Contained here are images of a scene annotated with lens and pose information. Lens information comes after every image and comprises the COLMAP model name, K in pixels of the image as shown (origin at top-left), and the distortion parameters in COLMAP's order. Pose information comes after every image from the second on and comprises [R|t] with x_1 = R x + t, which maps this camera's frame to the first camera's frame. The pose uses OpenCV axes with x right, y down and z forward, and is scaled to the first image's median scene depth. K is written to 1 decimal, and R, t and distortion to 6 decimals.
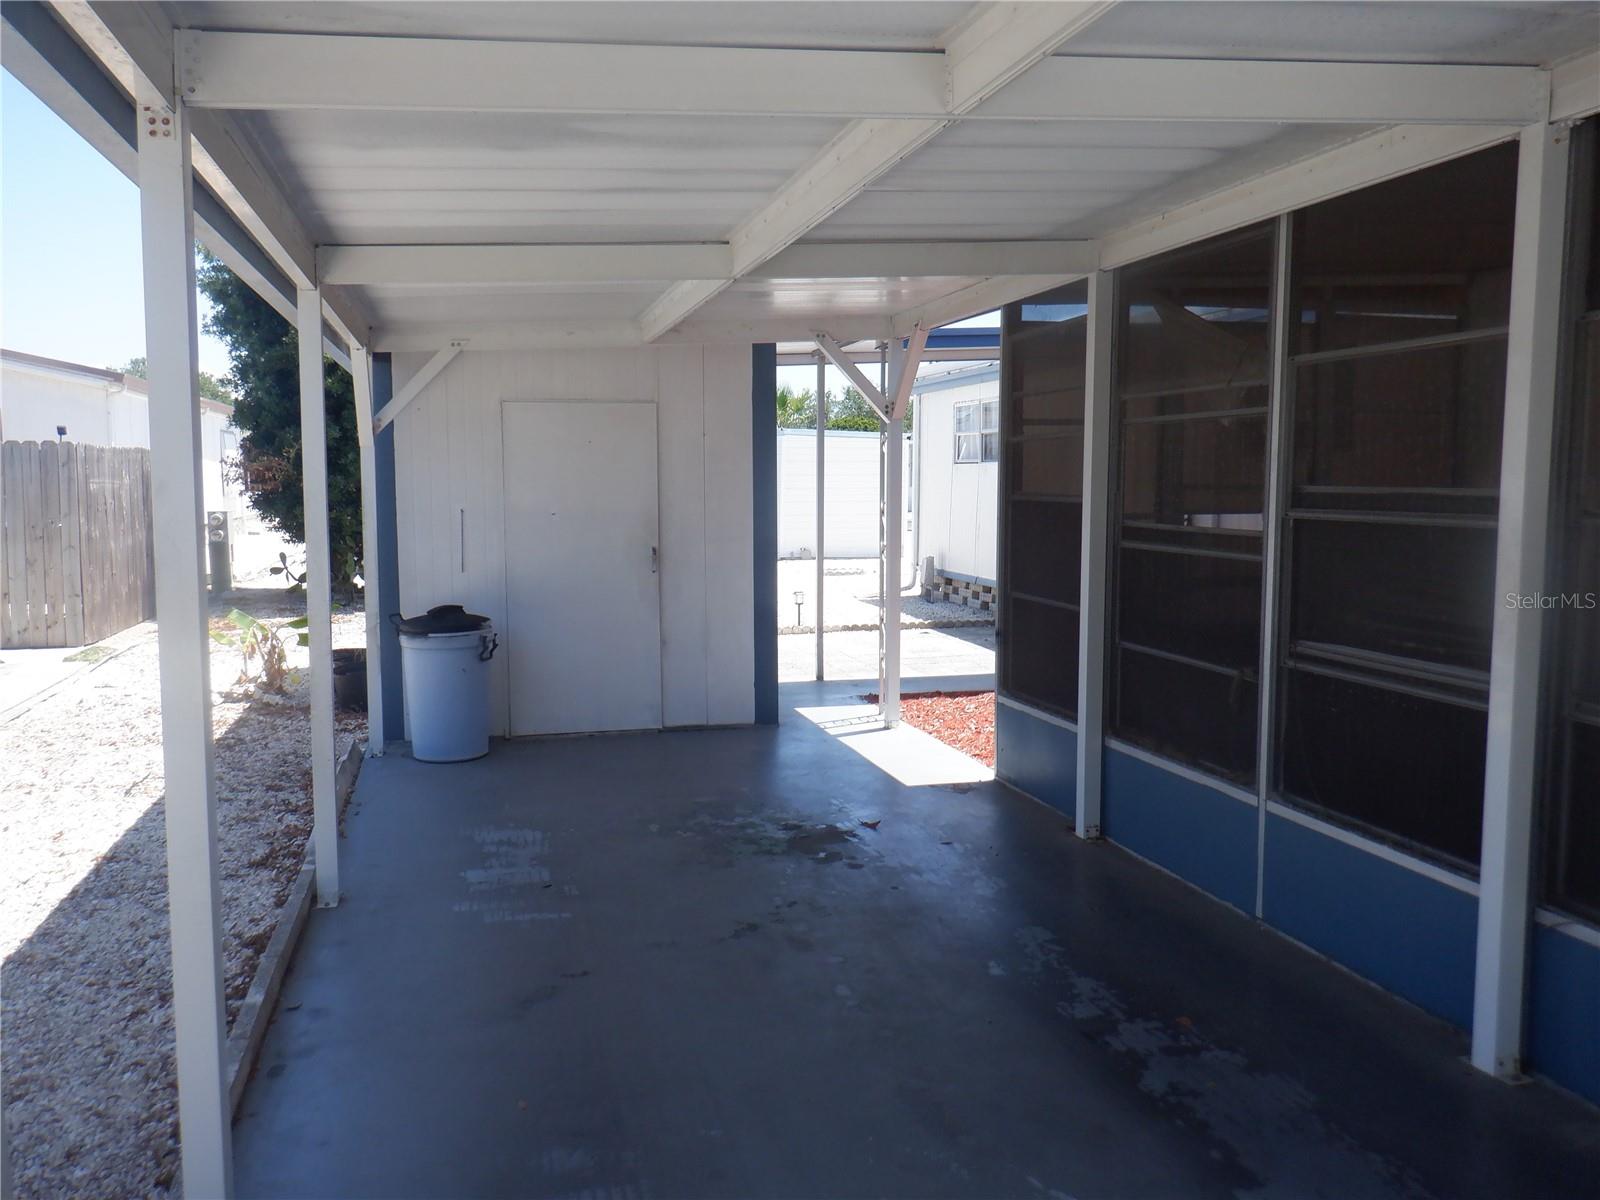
lens RADIAL K [[1346.3, 0, 809.1], [0, 1346.3, 602.0], [0, 0, 1]] dist [0.001679, 0.002009]
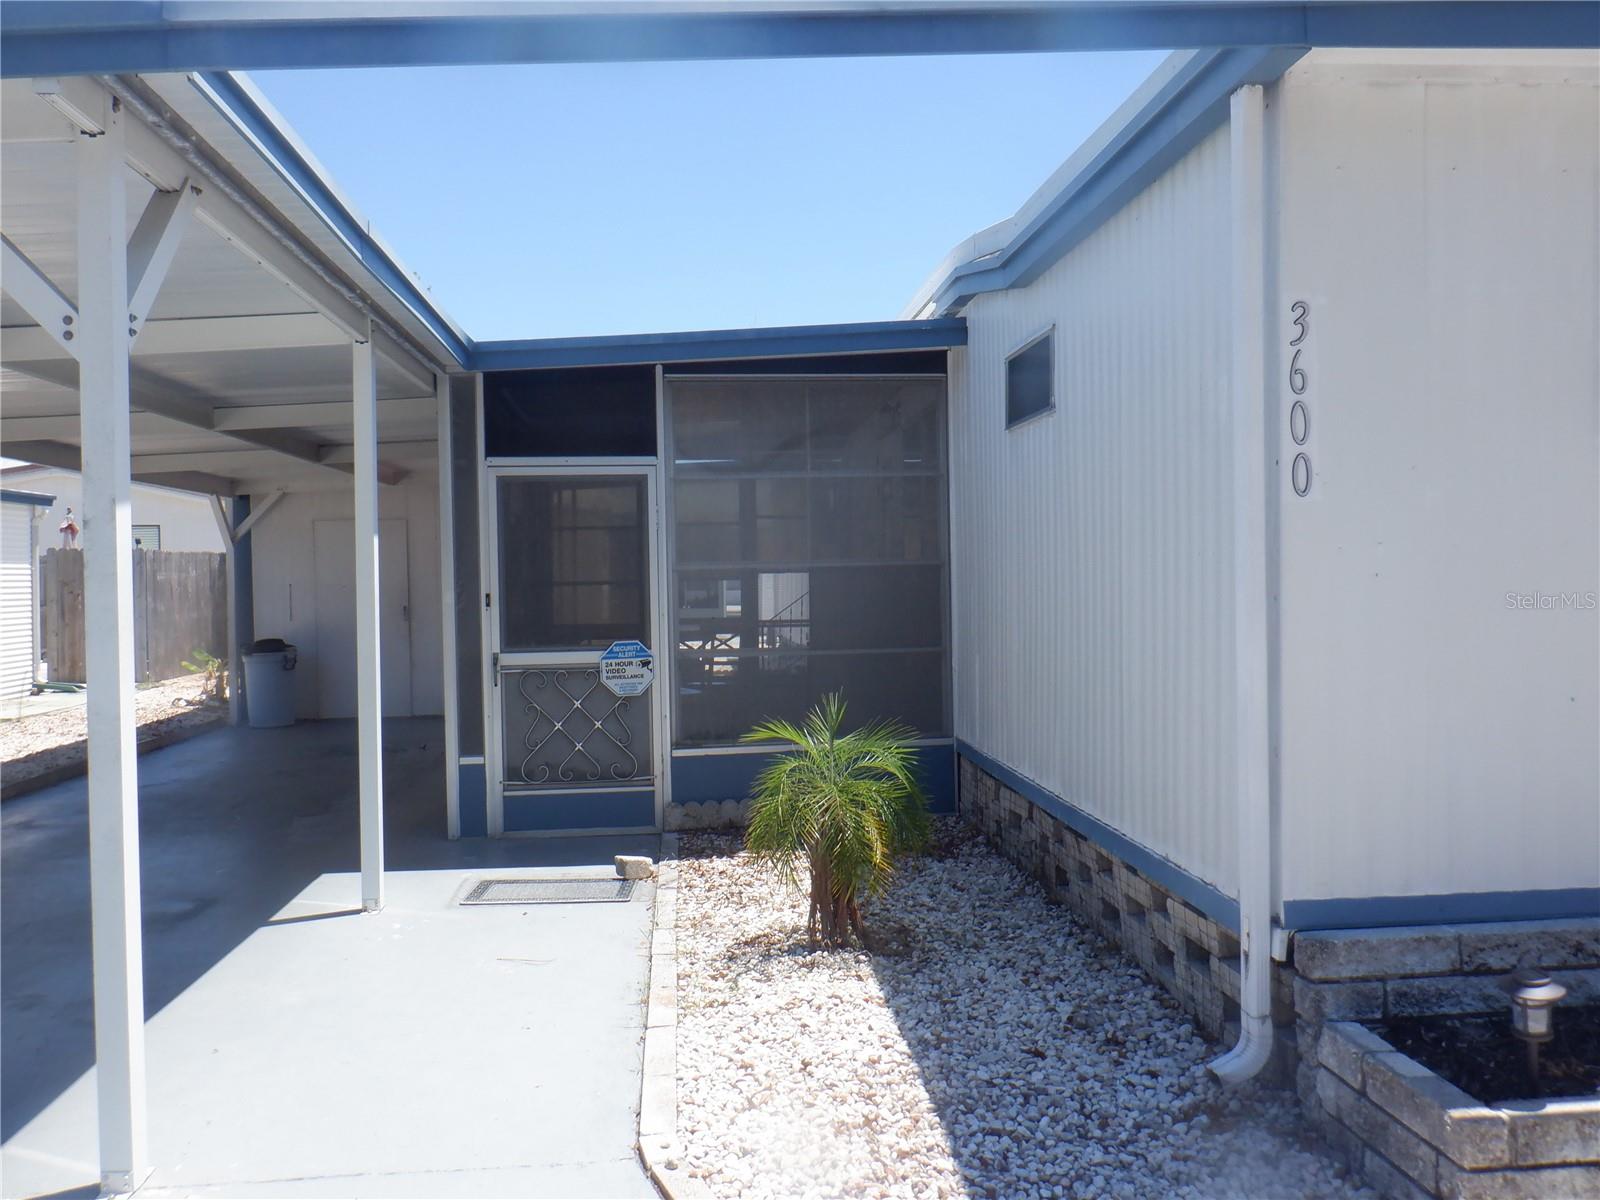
lens RADIAL K [[1346.3, 0, 807.6], [0, 1346.3, 614.1], [0, 0, 1]] dist [0.001679, 0.002009]
pose [[0.987561, -0.009448, -0.156951, 0.432592], [-0.000115, 0.998149, -0.060812, 0.048118], [0.157236, 0.060073, 0.985732, -0.380926]]
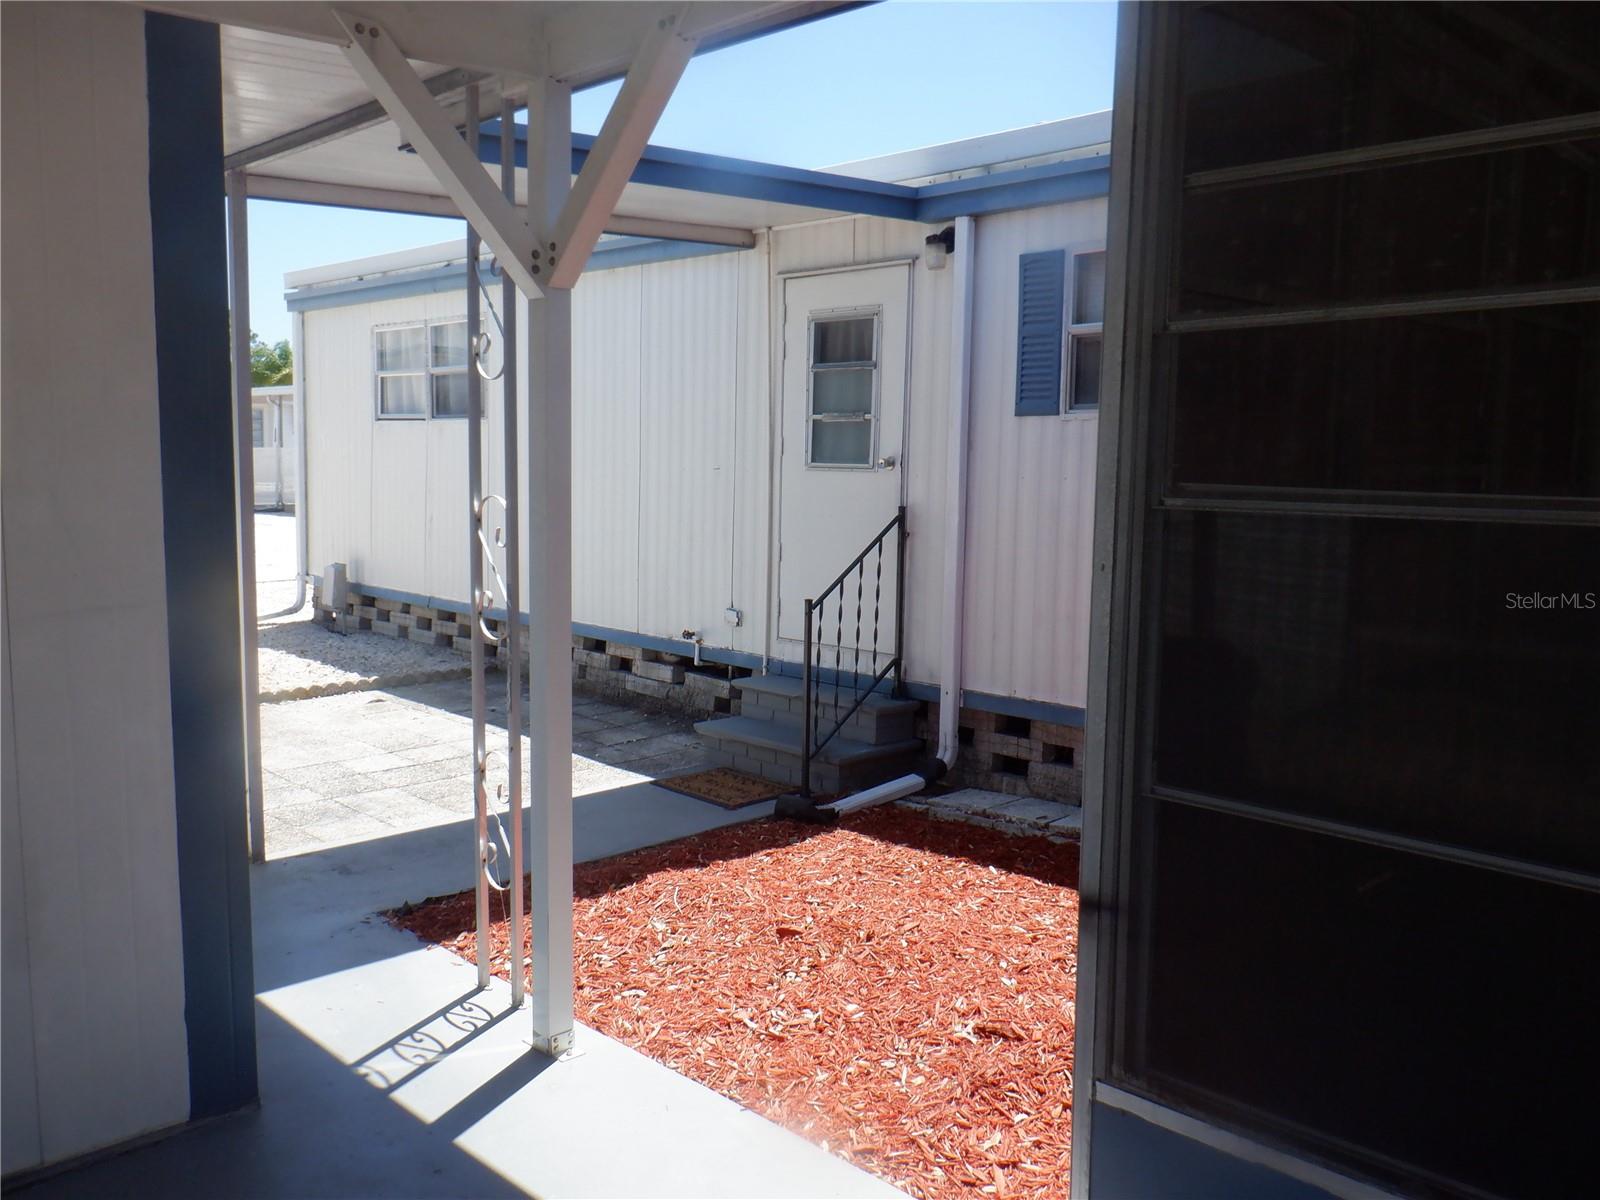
lens RADIAL K [[1307.7, 0, 802.4], [0, 1307.7, 600.1], [0, 0, 1]] dist [-0.002464, -0.005179]
pose [[0.857884, -0.039984, 0.512285, -0.048587], [0.027531, 0.999113, 0.031876, -0.035861], [-0.513105, -0.013242, 0.858224, 0.414838]]
